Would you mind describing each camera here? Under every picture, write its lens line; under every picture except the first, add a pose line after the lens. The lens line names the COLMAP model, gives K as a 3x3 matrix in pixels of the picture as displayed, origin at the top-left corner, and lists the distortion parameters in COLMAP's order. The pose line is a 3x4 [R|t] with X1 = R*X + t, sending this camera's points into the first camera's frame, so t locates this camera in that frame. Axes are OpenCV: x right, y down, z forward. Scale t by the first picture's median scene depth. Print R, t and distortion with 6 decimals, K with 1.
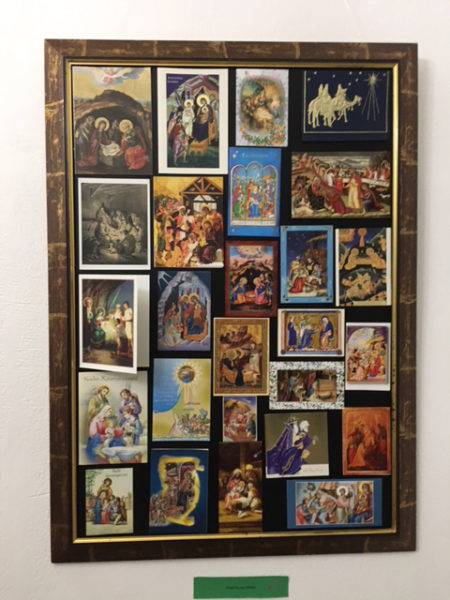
lens RADIAL K [[514.3, 0, 225.2], [0, 514.3, 303.1], [0, 0, 1]] dist [0.035614, -0.003508]
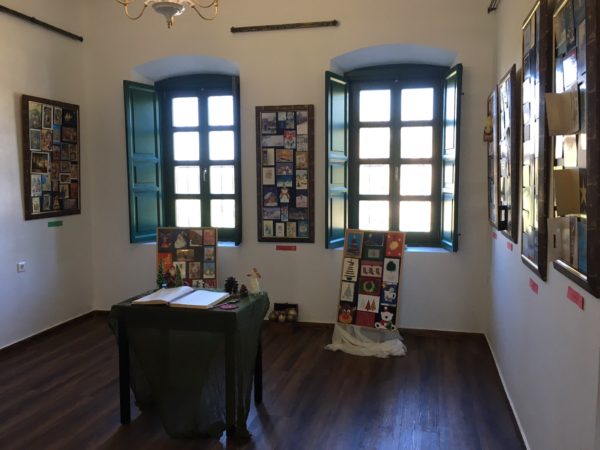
lens RADIAL K [[514.3, 0, 300.3], [0, 514.3, 225.5], [0, 0, 1]] dist [0.035614, -0.003508]
pose [[0.252929, -0.090370, 0.963255, -3.794367], [-0.015761, 0.995111, 0.097497, 0.096807], [-0.967356, -0.039842, 0.250269, -2.186881]]
